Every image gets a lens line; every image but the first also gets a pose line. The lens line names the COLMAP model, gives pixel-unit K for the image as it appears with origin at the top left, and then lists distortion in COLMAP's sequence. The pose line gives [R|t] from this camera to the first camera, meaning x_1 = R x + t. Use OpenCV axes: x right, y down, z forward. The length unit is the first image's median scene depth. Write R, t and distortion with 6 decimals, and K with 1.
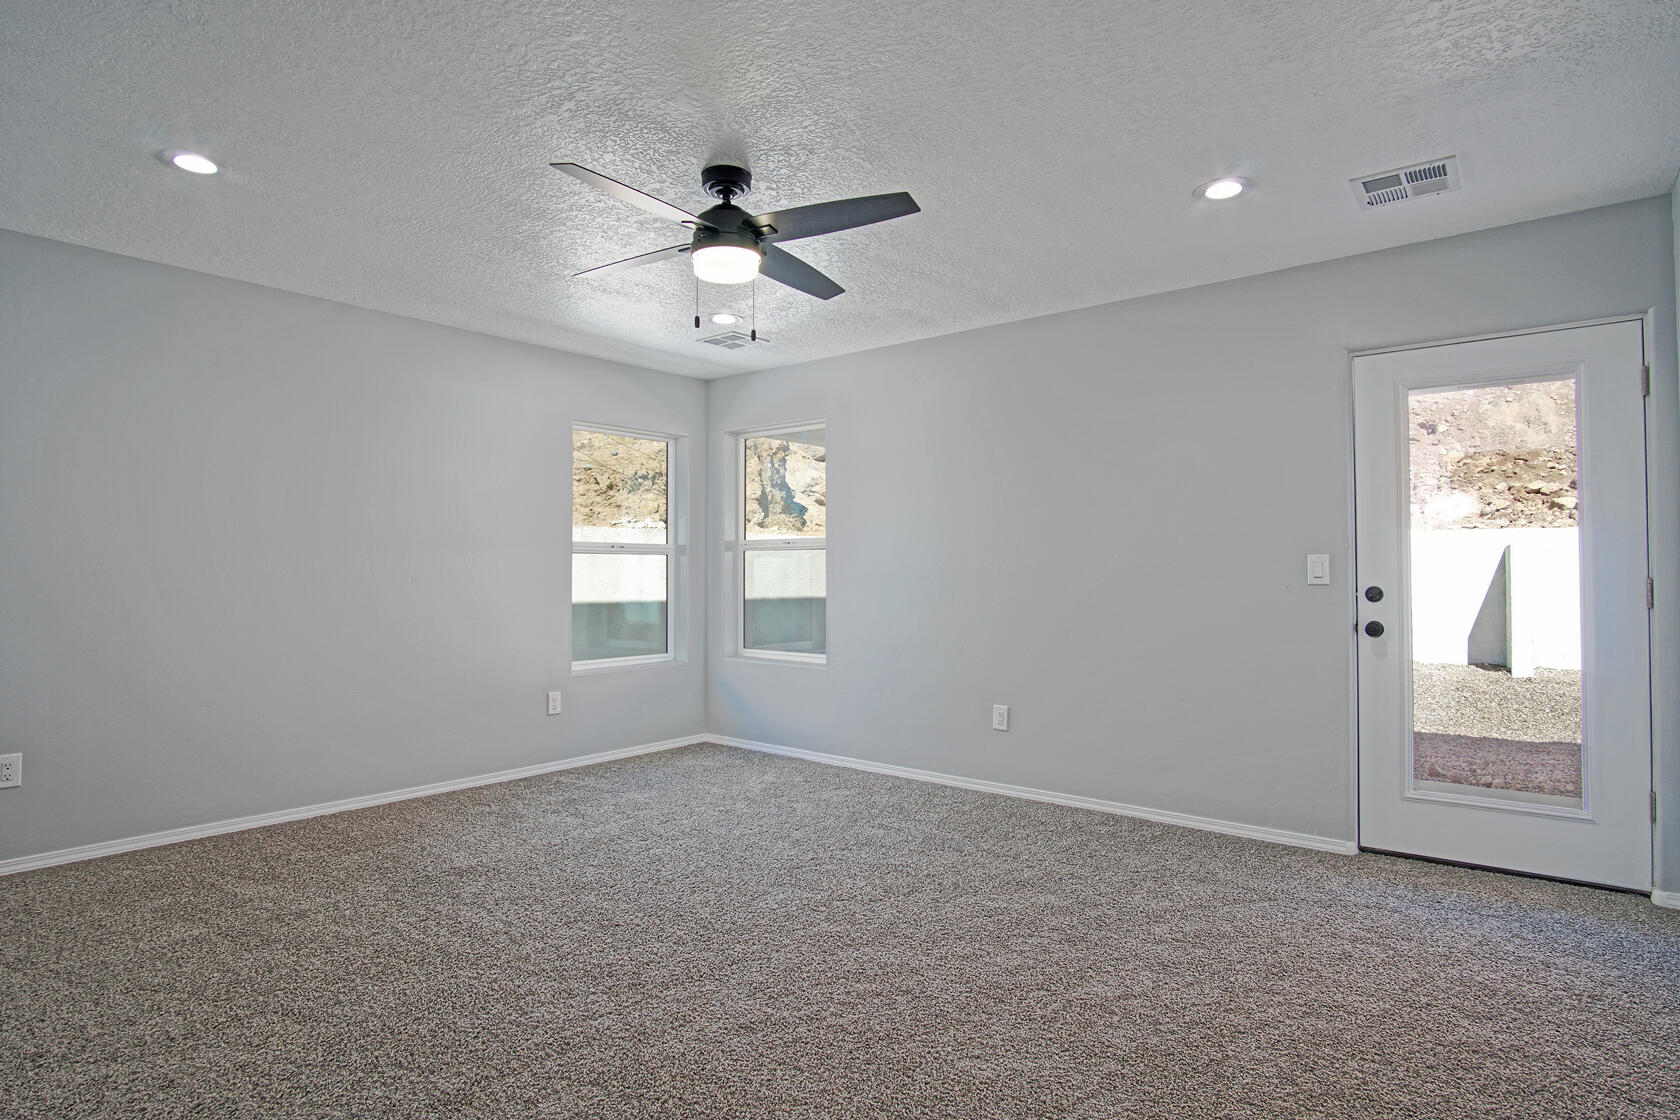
lens RADIAL K [[895.1, 0, 852.8], [0, 895.1, 562.1], [0, 0, 1]] dist [-0.033973, 0.009471]
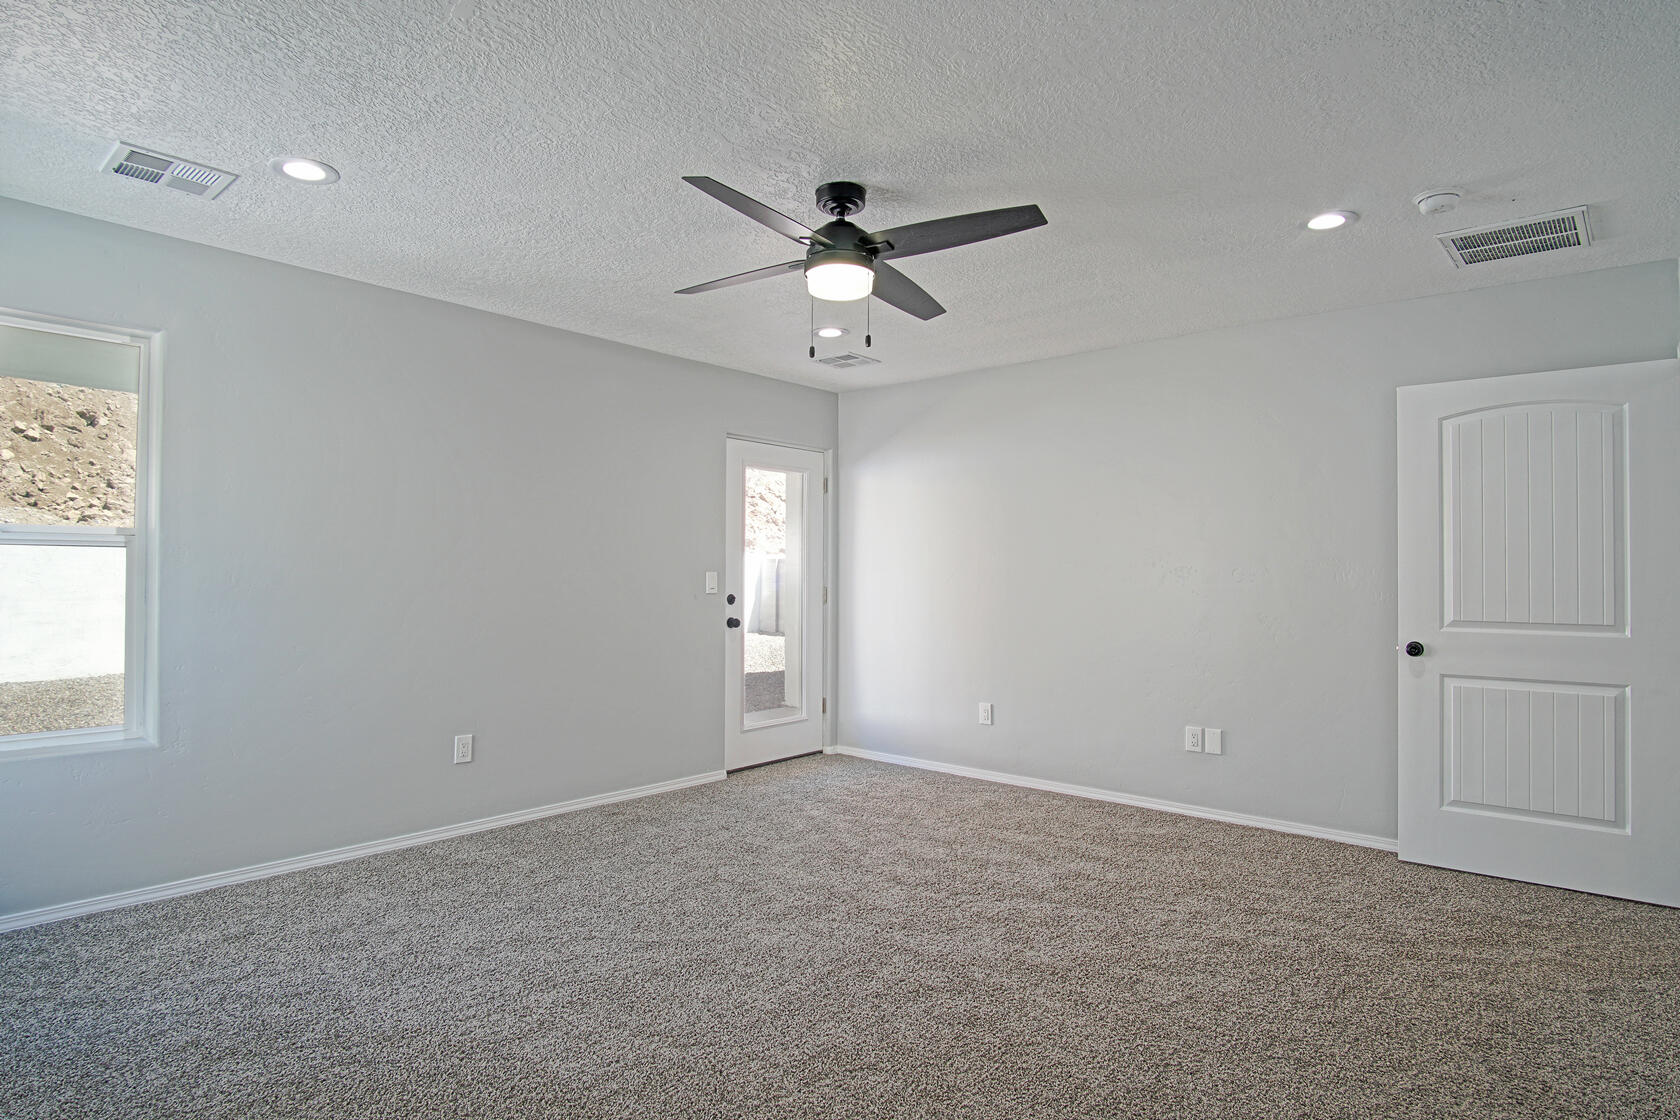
lens RADIAL K [[895.1, 0, 843.4], [0, 895.1, 562.2], [0, 0, 1]] dist [-0.033973, 0.009471]
pose [[0.002654, 0.023602, 0.999718, -0.911545], [-0.019559, 0.999531, -0.023546, 0.005253], [-0.999805, -0.019491, 0.003114, 0.805505]]
